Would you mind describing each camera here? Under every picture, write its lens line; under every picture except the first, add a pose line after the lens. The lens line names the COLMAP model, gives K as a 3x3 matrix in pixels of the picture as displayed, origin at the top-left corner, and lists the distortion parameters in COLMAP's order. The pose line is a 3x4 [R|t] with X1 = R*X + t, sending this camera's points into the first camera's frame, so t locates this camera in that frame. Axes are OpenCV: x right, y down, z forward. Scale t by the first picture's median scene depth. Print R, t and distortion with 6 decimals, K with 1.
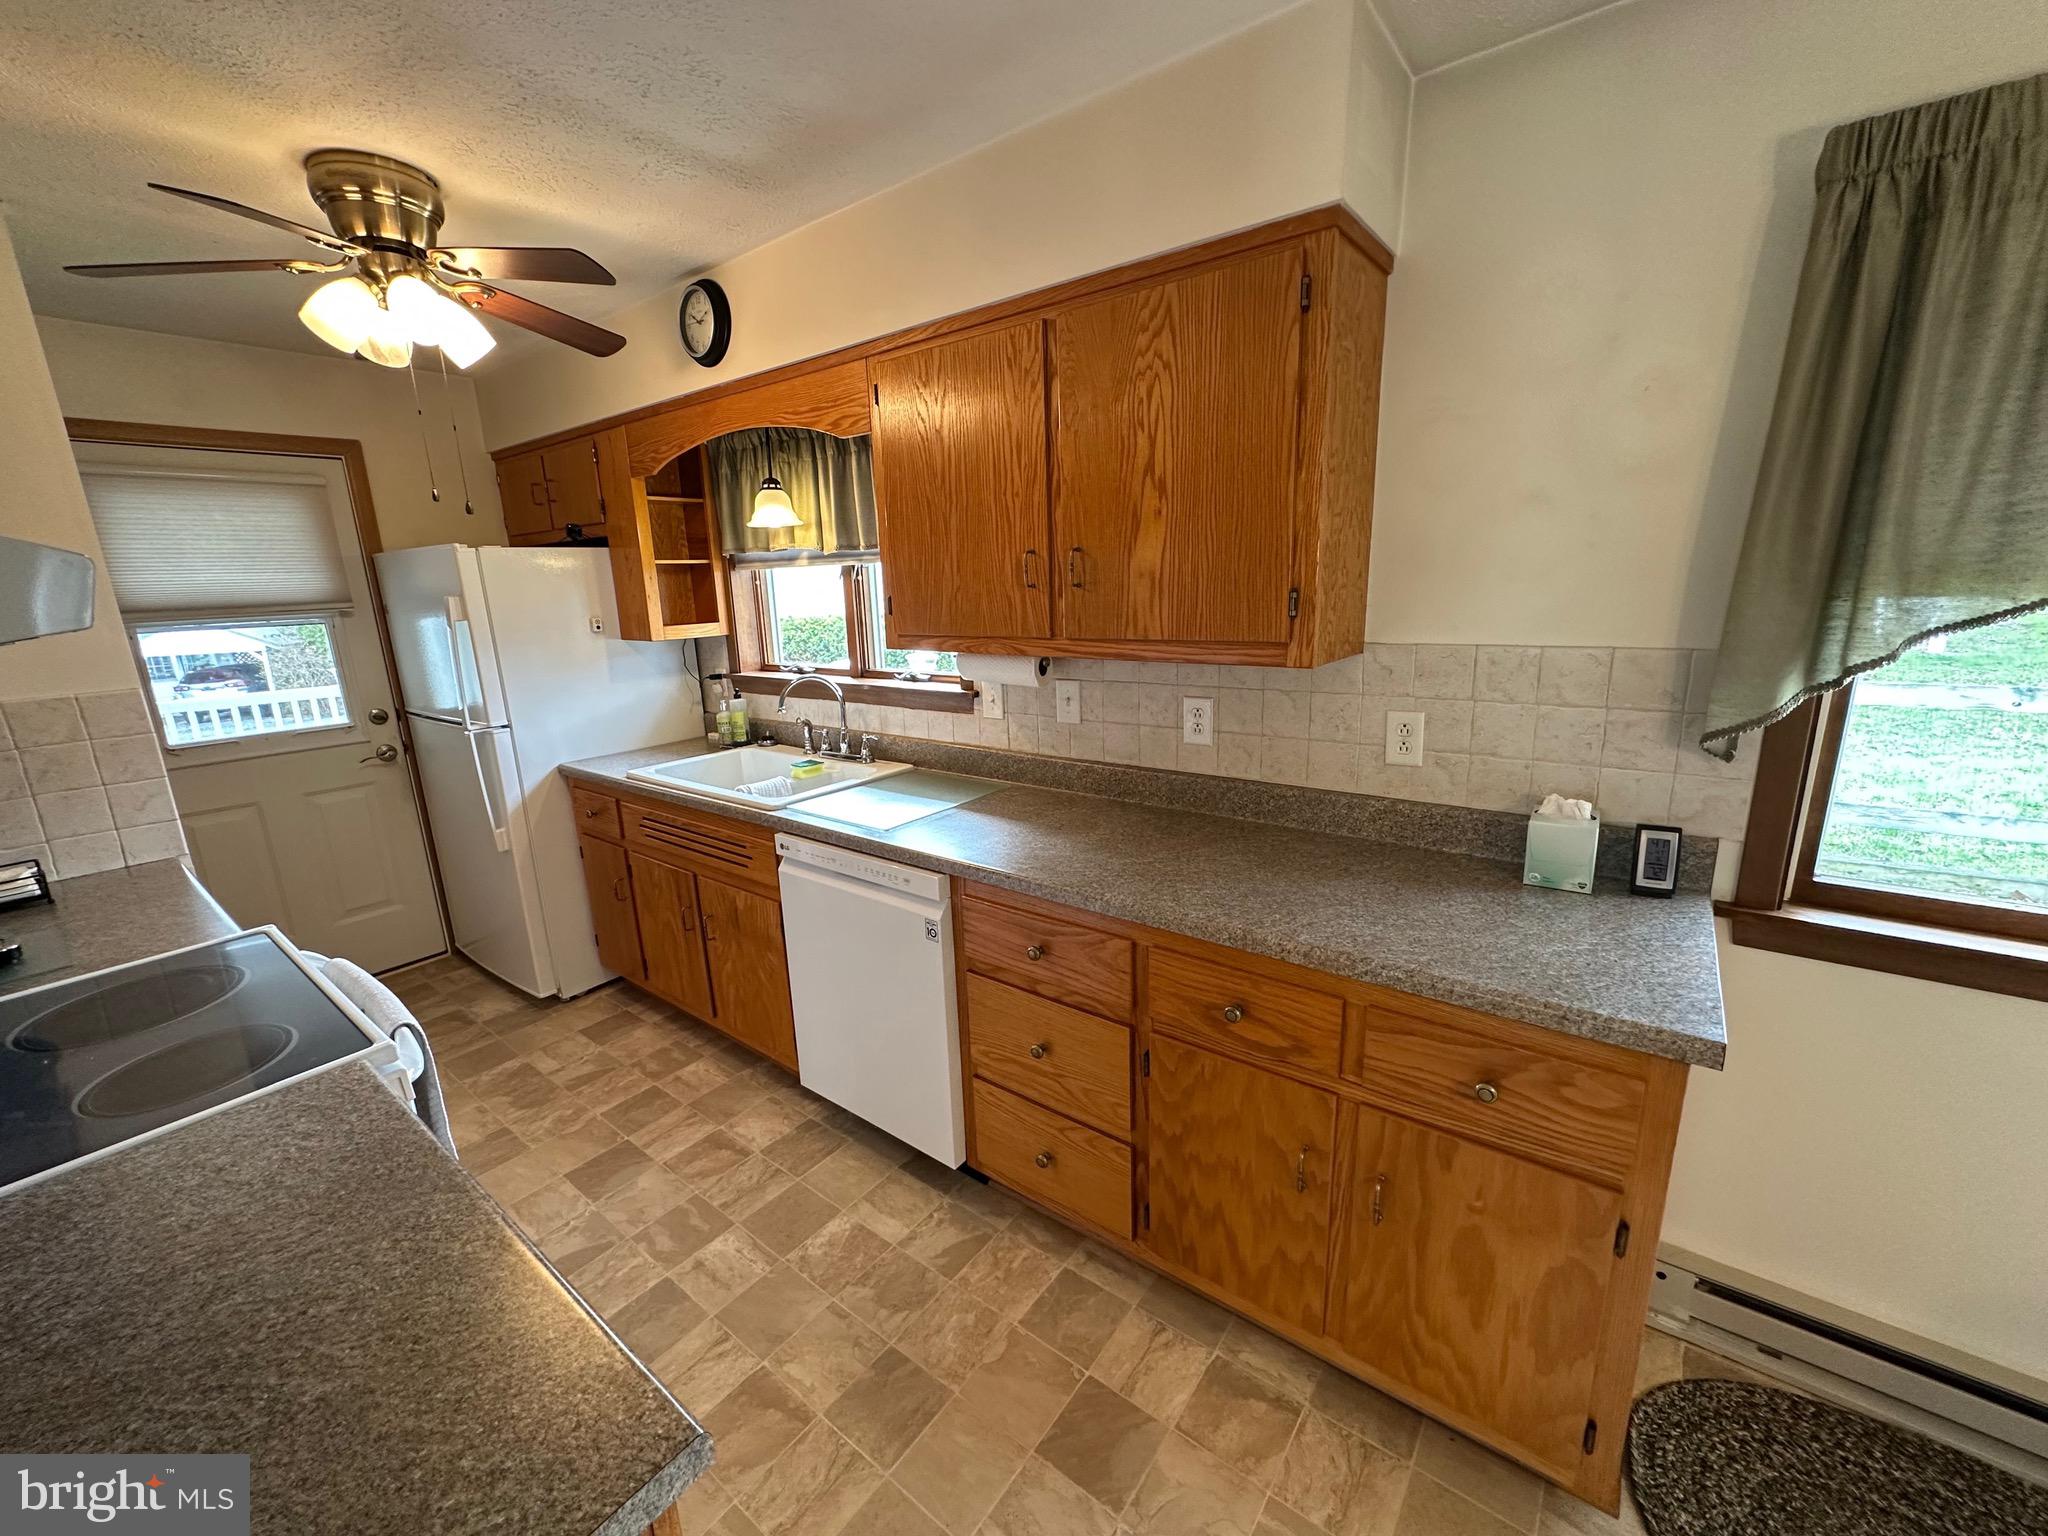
lens RADIAL K [[813.5, 0, 1019.0], [0, 813.5, 772.1], [0, 0, 1]] dist [-0.010578, -0.000163]
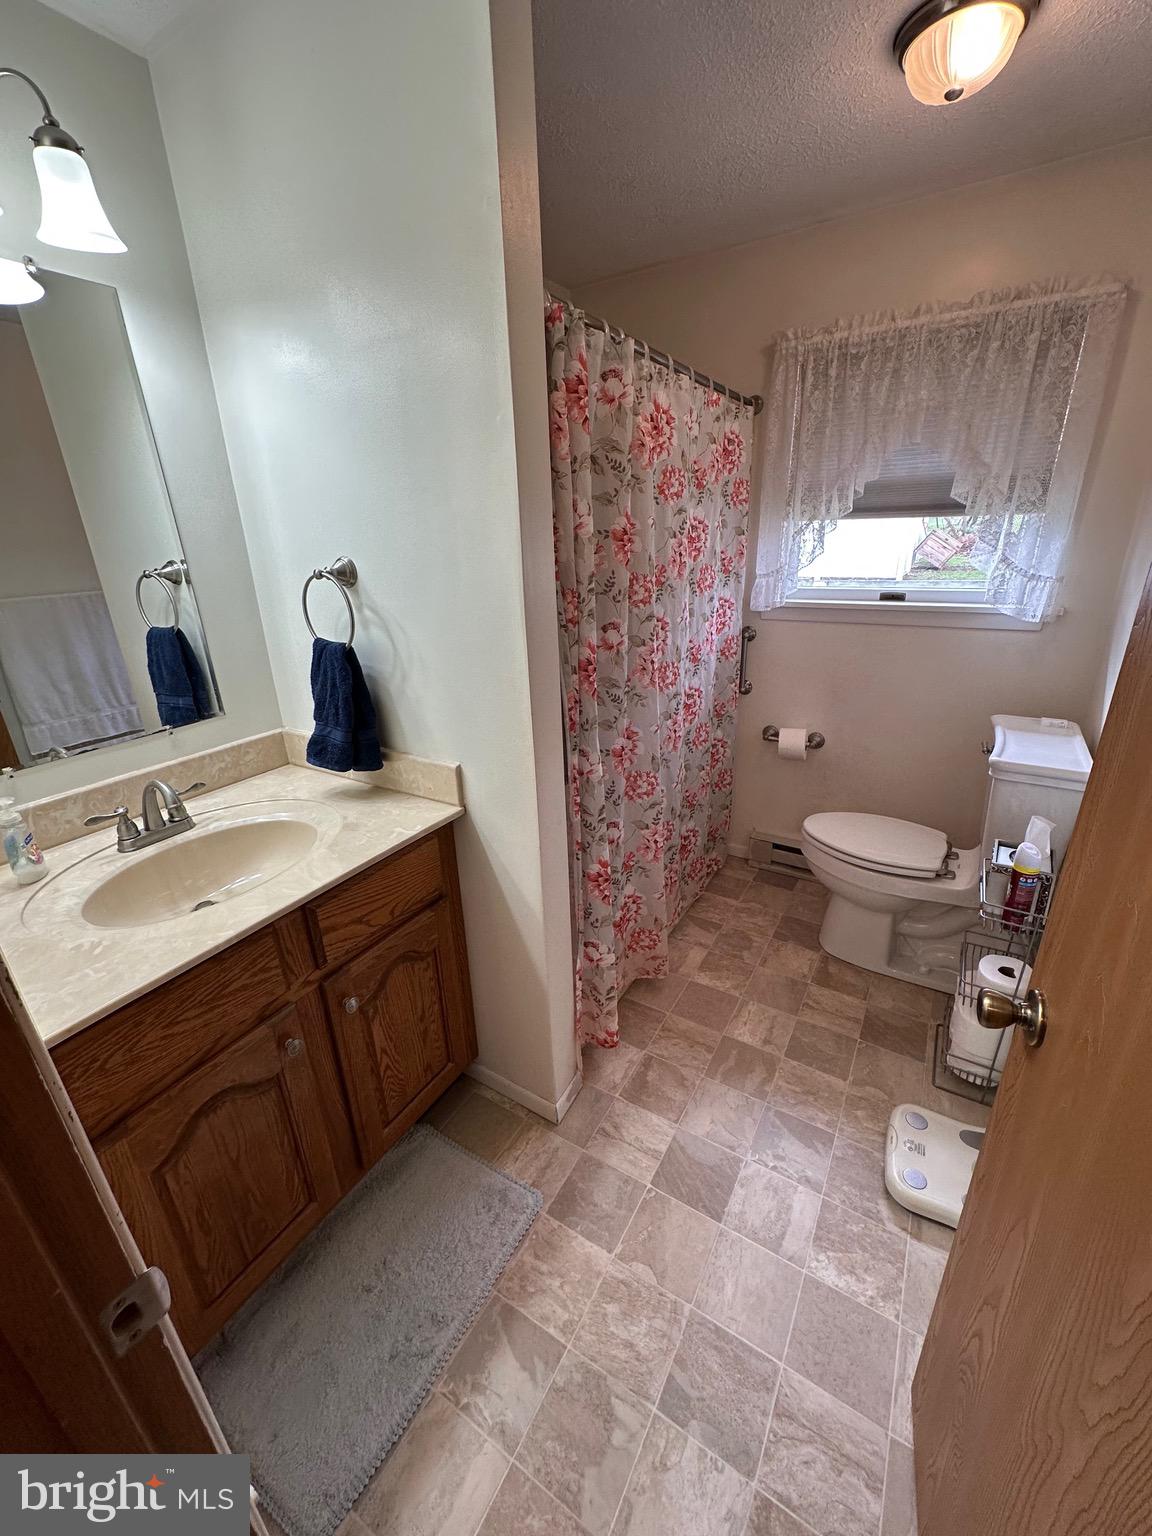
lens RADIAL K [[610.2, 0, 575.0], [0, 610.2, 762.0], [0, 0, 1]] dist [-0.010578, -0.000163]
pose [[-0.108736, -0.318819, 0.941558, -1.071243], [0.275126, 0.900523, 0.336697, -0.213540], [-0.955239, 0.295658, -0.010204, 1.086914]]
